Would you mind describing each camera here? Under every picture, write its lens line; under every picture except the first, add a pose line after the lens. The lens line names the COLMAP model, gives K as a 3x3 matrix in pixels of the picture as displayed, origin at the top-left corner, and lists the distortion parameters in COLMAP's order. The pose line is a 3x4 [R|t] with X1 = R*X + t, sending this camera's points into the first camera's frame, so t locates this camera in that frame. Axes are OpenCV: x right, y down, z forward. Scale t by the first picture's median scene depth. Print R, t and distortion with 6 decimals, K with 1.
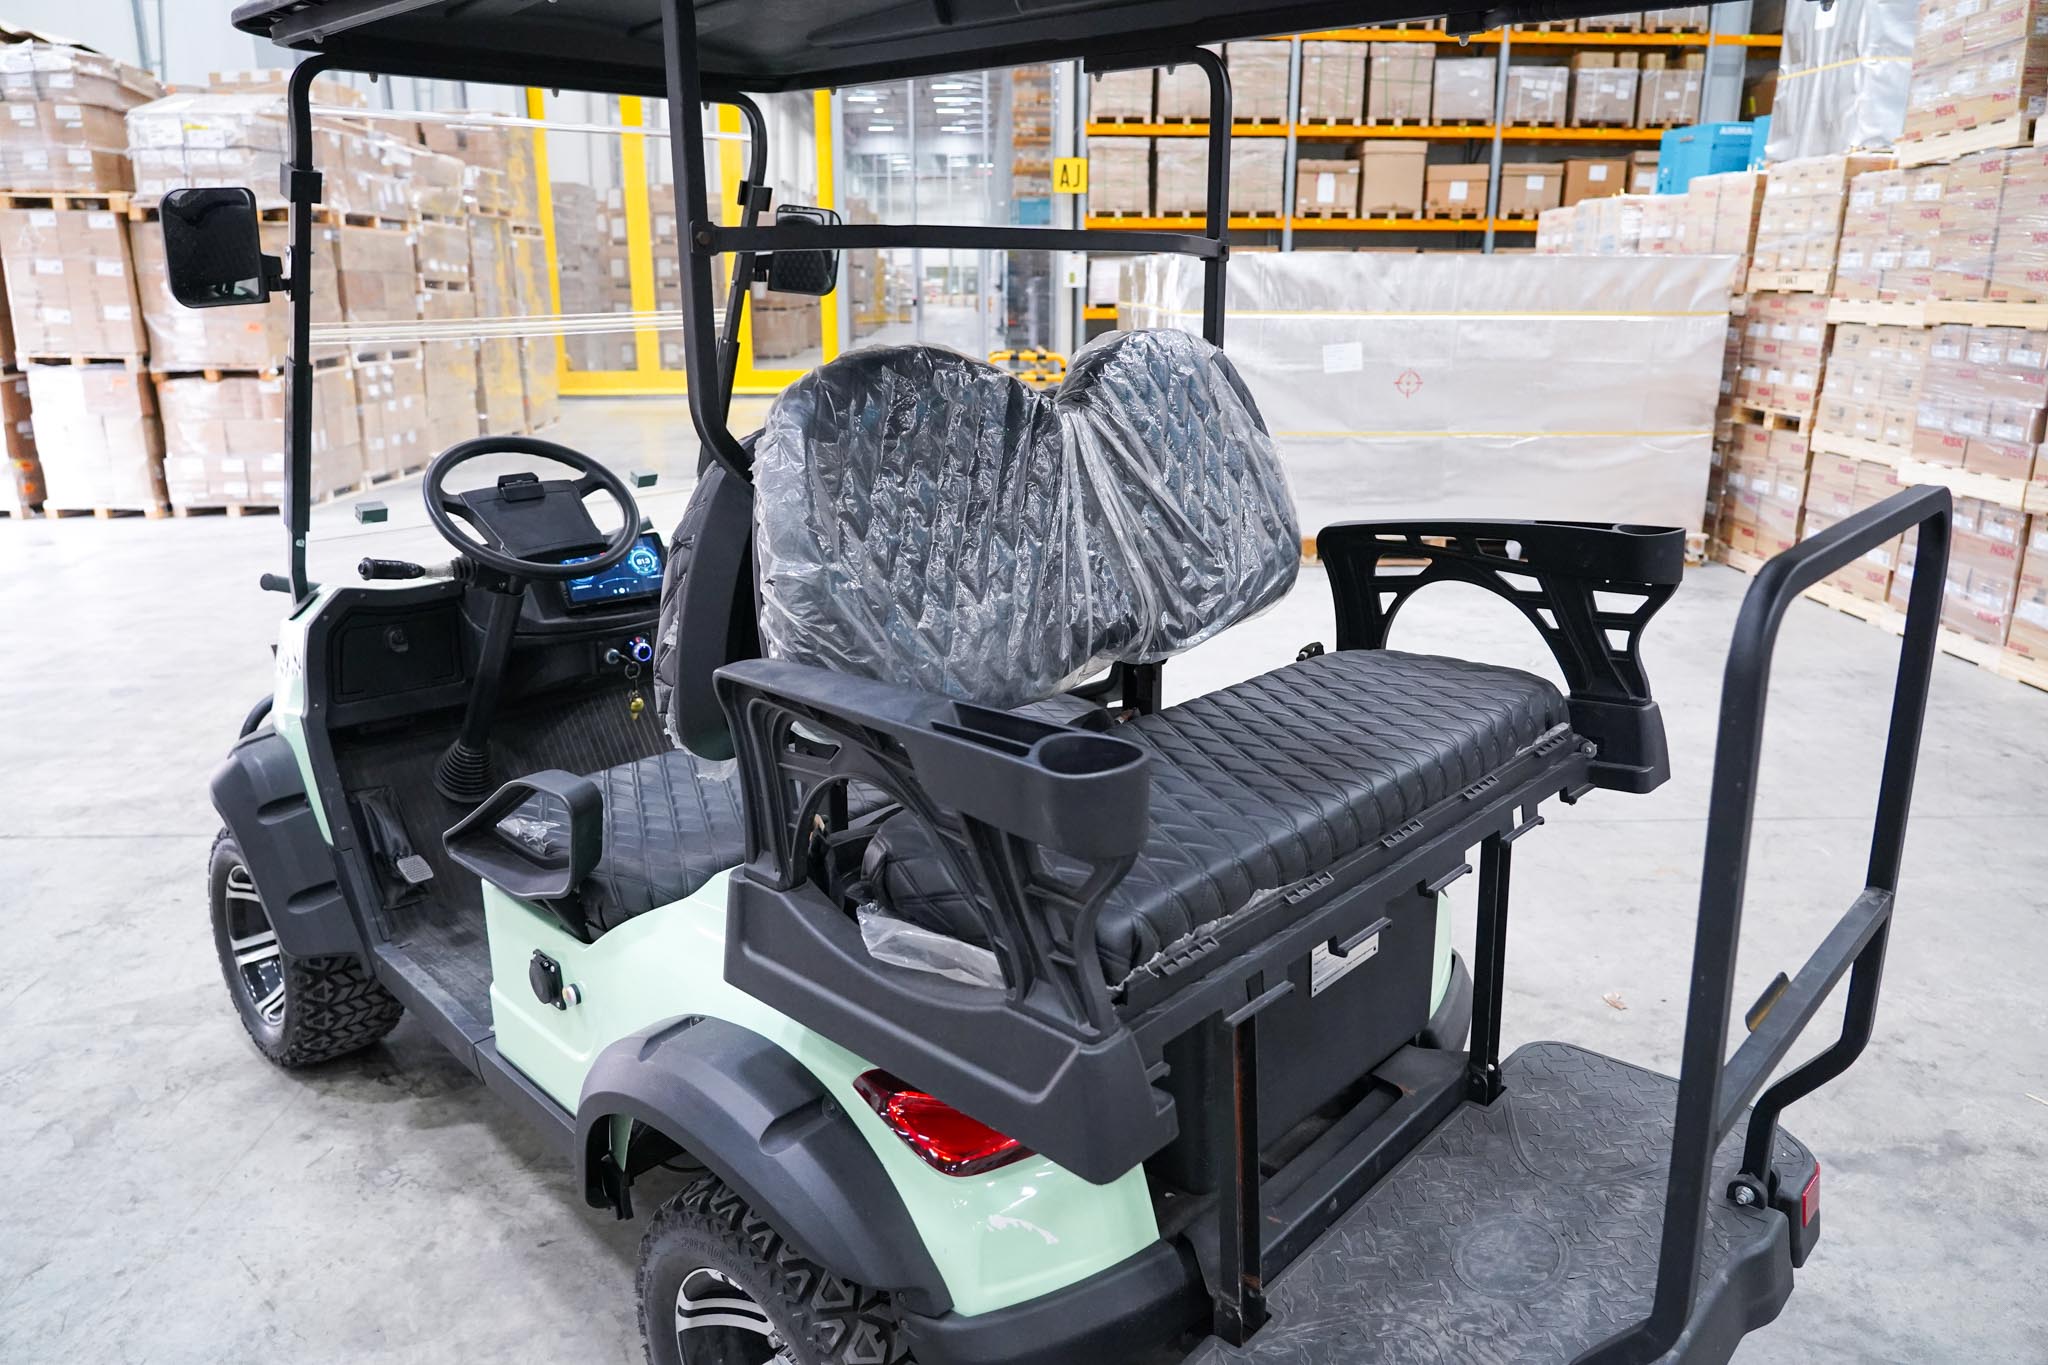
lens RADIAL K [[1417.5, 0, 1029.7], [0, 1417.5, 677.7], [0, 0, 1]] dist [-0.015534, -0.000953]
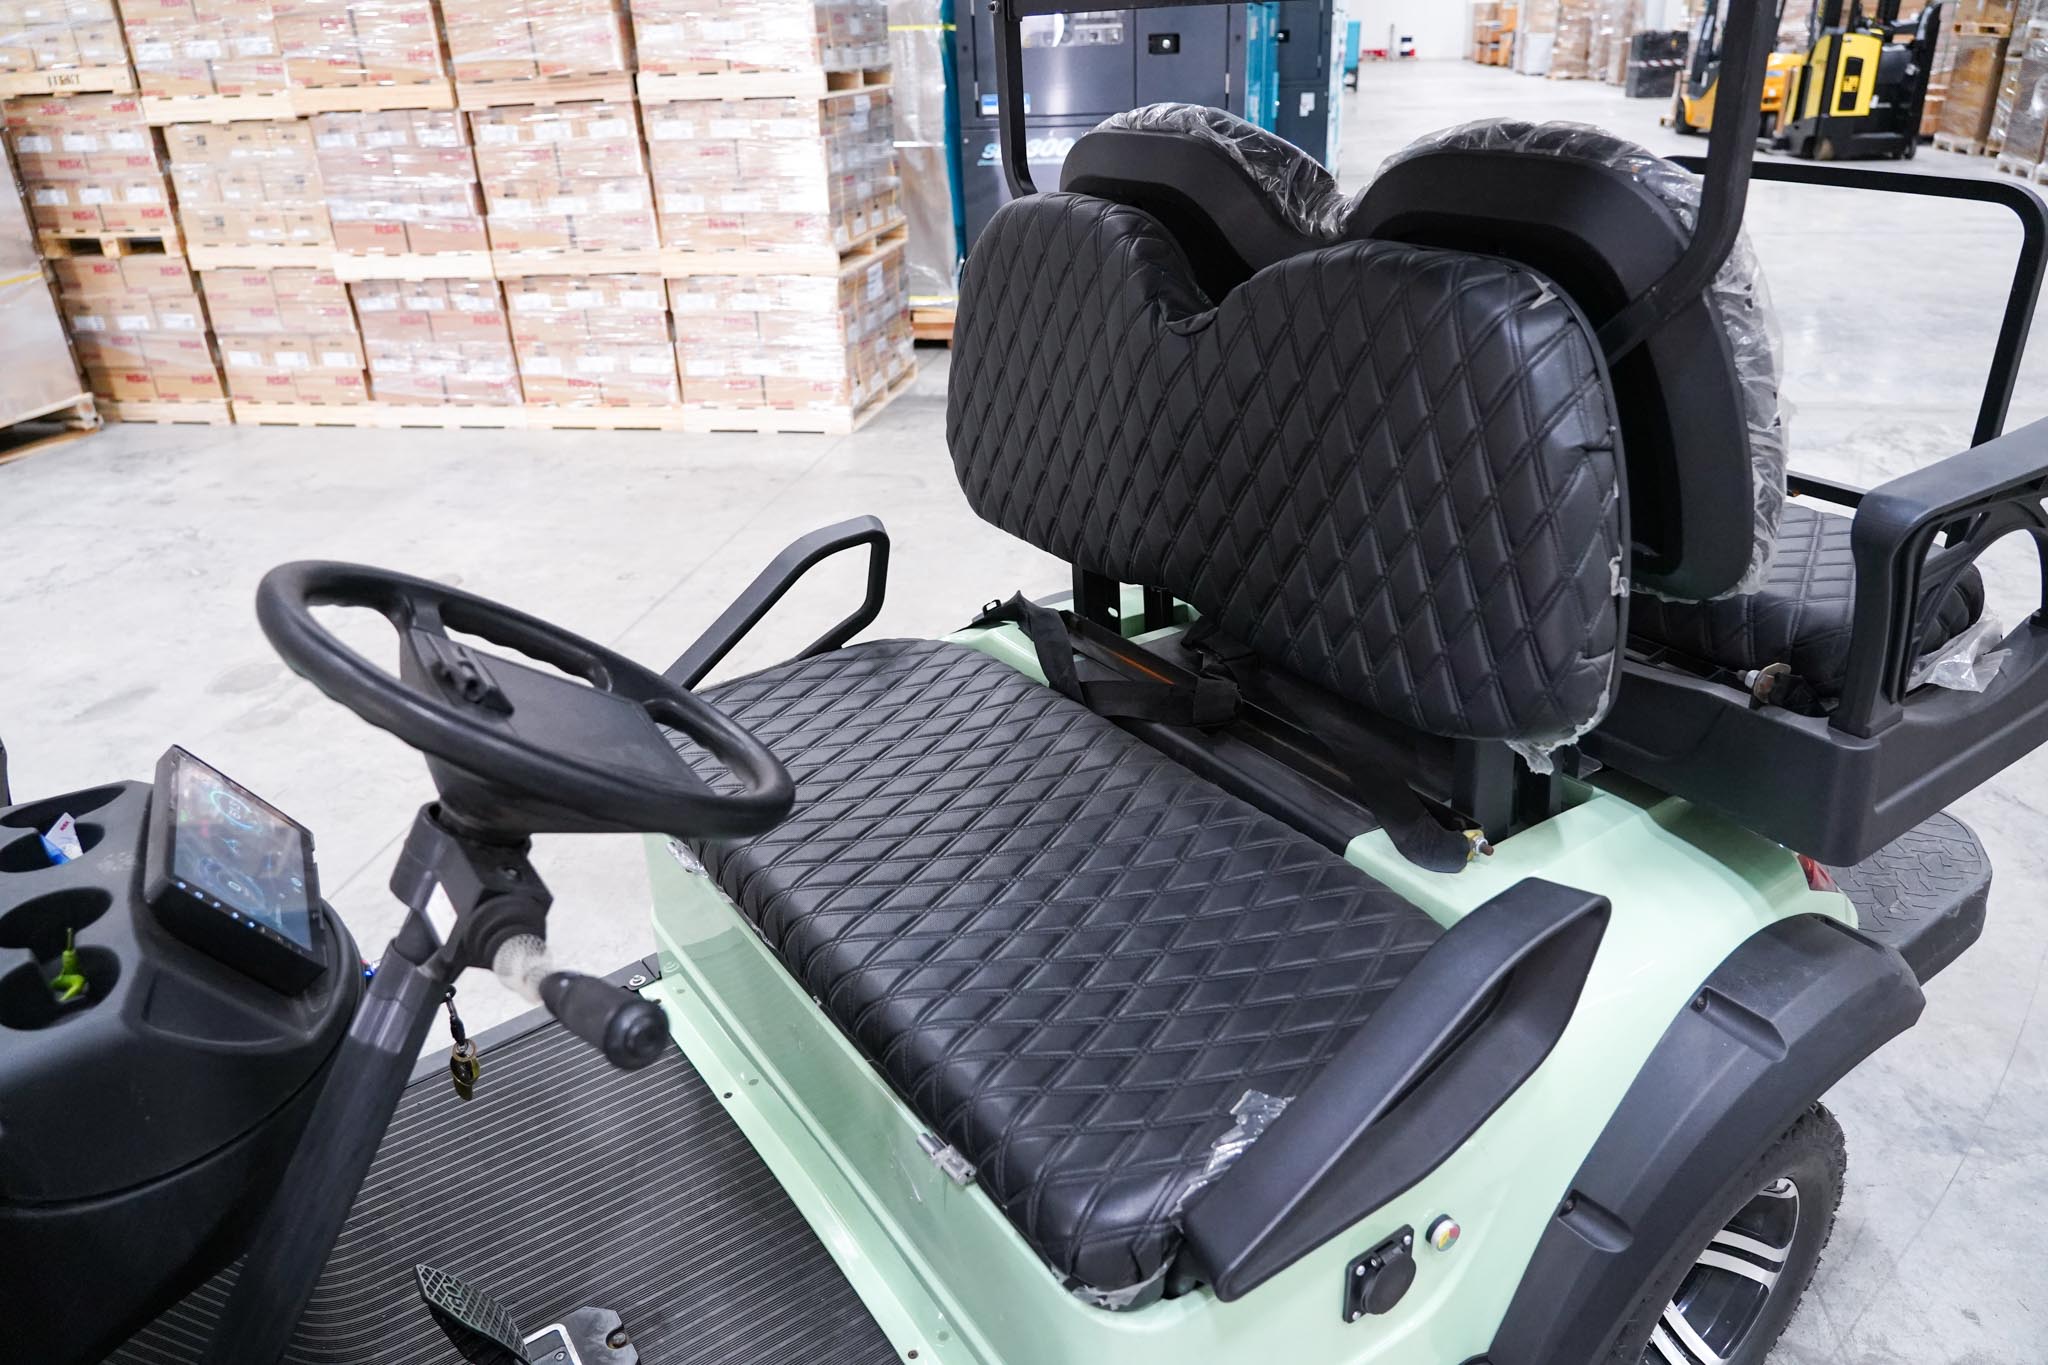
lens RADIAL K [[1417.5, 0, 1029.7], [0, 1417.5, 677.7], [0, 0, 1]] dist [-0.015534, -0.000953]
pose [[0.220170, -0.434403, 0.873395, -0.251218], [0.305426, 0.881045, 0.361214, -0.098102], [-0.926412, 0.187230, 0.326657, 0.266051]]
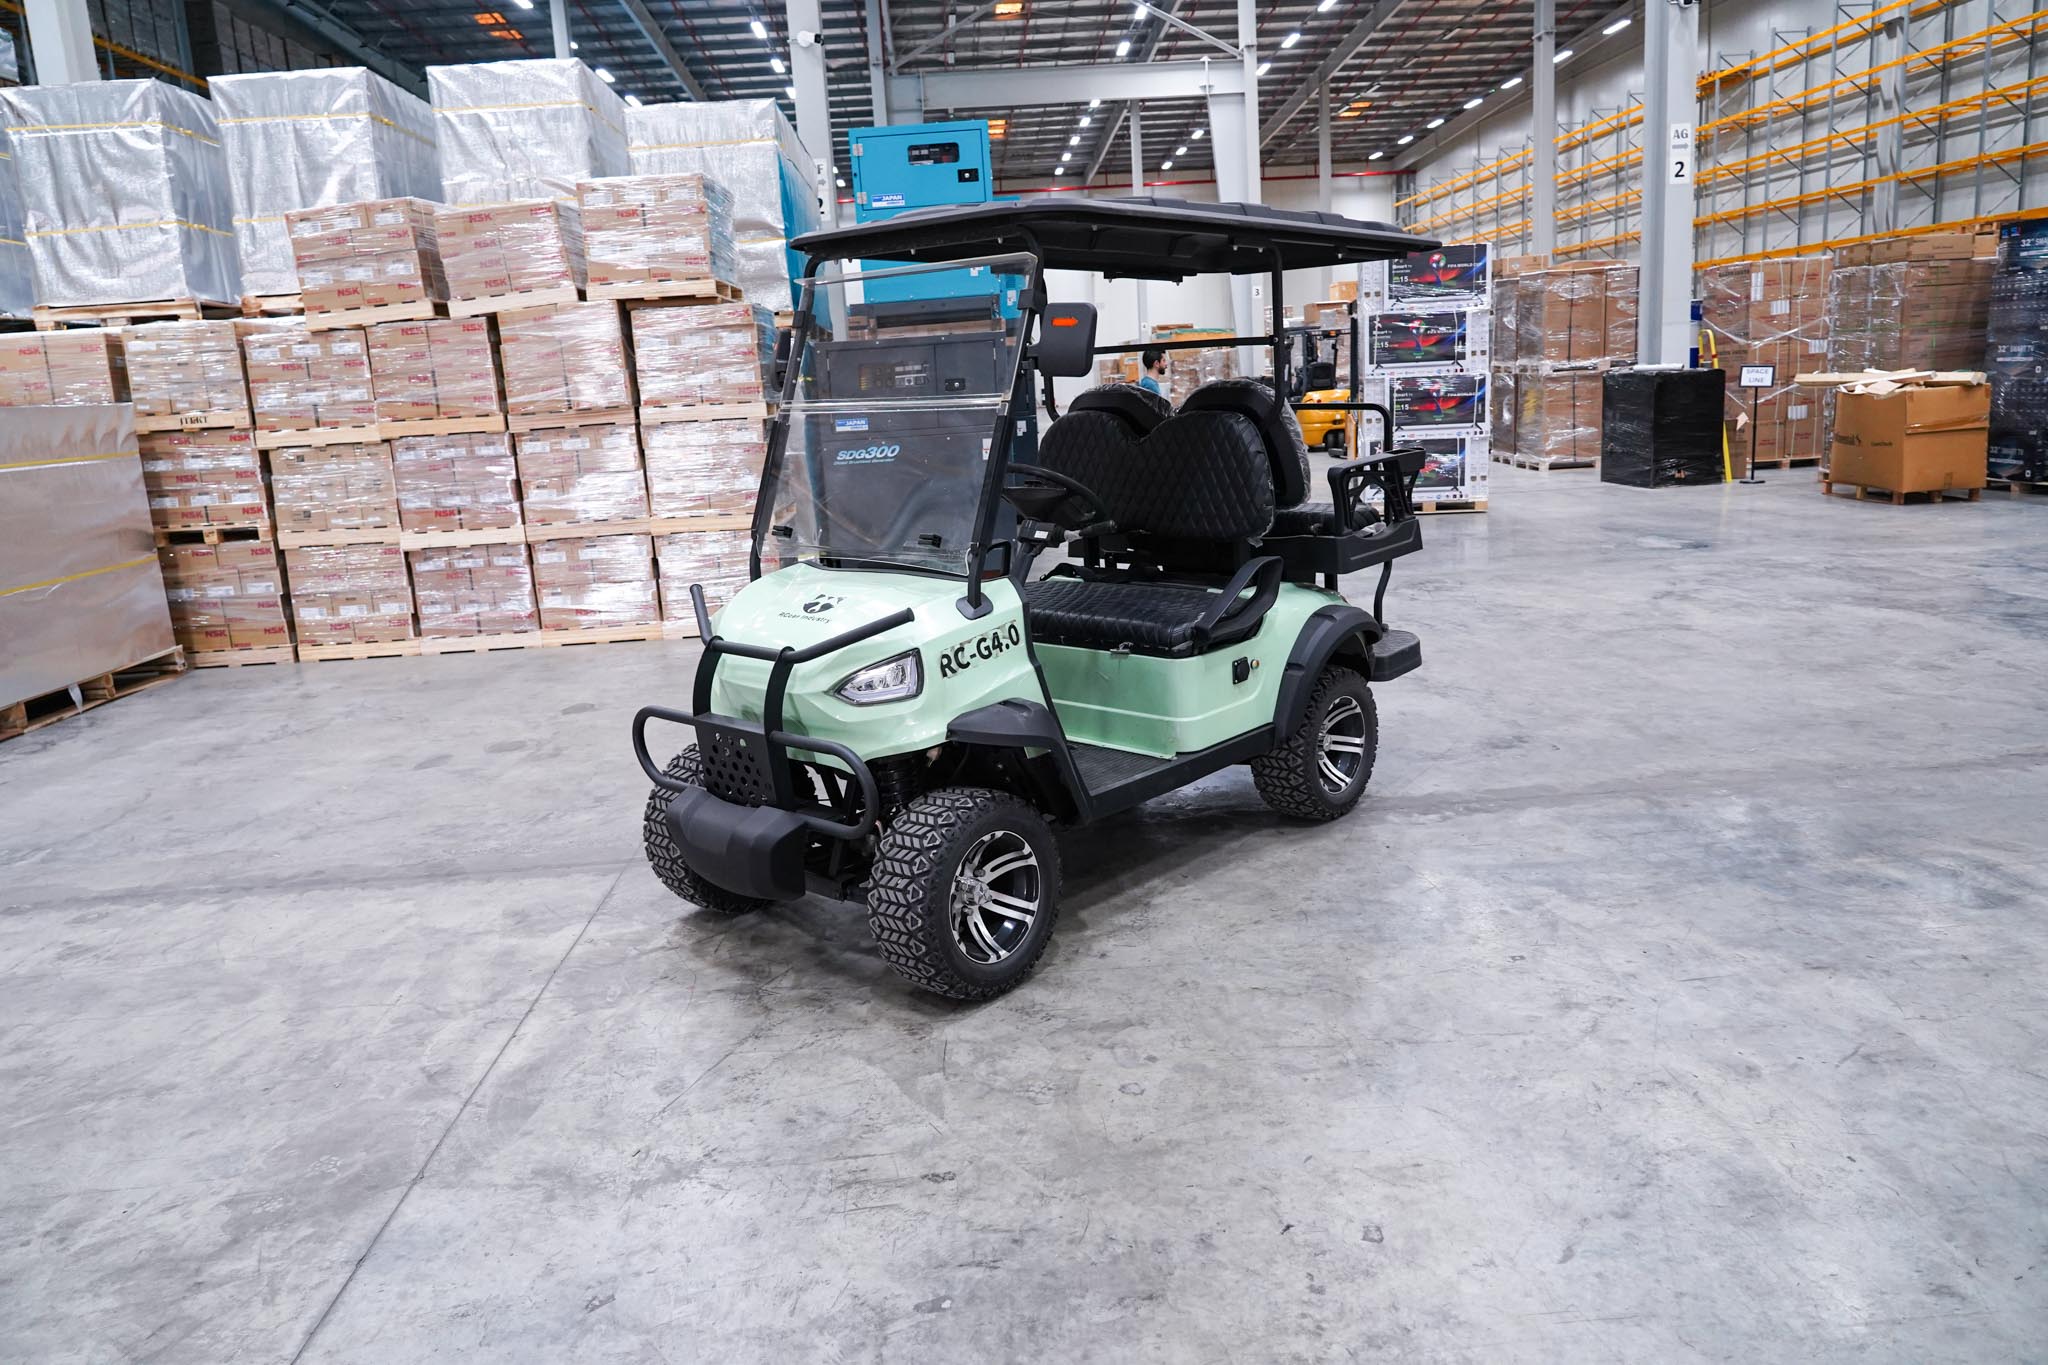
lens RADIAL K [[1460.9, 0, 1065.1], [0, 1460.9, 689.0], [0, 0, 1]] dist [-0.008358, -0.000547]
pose [[-0.043782, -0.231207, 0.971919, -0.804633], [0.323624, 0.917113, 0.232747, -0.130903], [-0.945172, 0.324727, 0.034671, 0.358794]]
